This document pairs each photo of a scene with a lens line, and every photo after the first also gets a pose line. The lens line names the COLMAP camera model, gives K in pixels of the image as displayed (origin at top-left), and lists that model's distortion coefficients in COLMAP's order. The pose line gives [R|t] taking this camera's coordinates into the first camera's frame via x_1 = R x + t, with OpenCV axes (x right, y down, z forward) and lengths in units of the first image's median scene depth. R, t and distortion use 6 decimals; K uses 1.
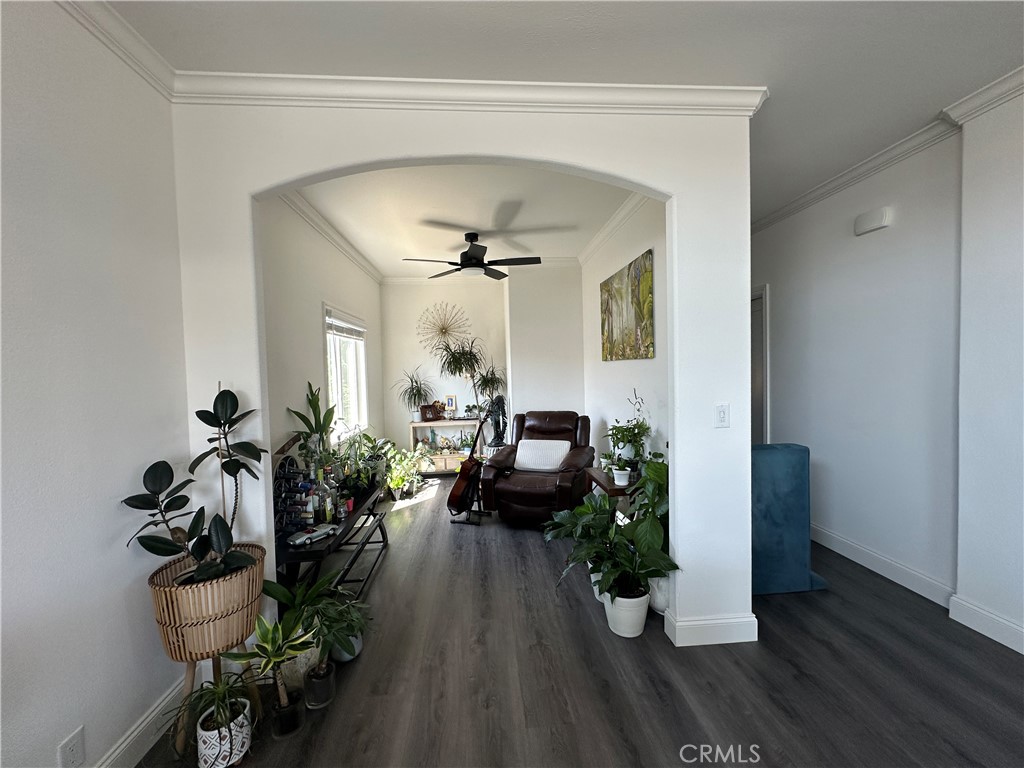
lens RADIAL K [[409.3, 0, 513.6], [0, 409.3, 383.0], [0, 0, 1]] dist [0.000805, 0.000106]
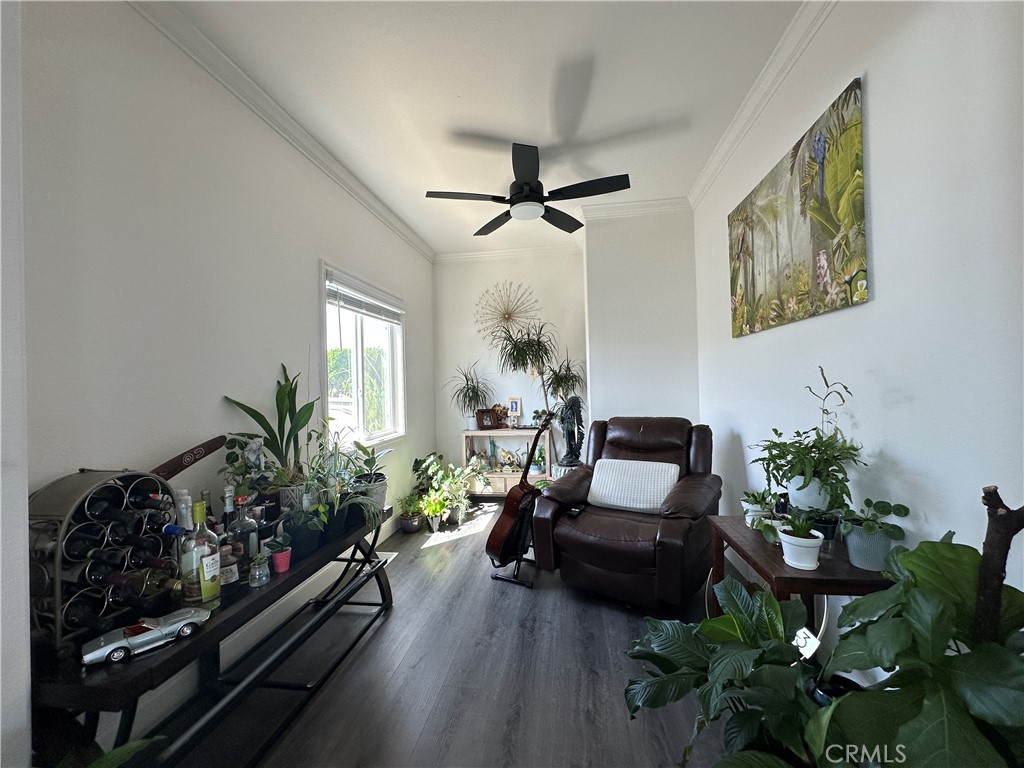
lens RADIAL K [[409.3, 0, 513.1], [0, 409.3, 384.0], [0, 0, 1]] dist [0.000805, 0.000106]
pose [[0.973081, 0.000144, -0.230464, 0.036888], [-0.007199, 0.999531, -0.029772, 0.040539], [0.230351, 0.030630, 0.972625, 0.337918]]
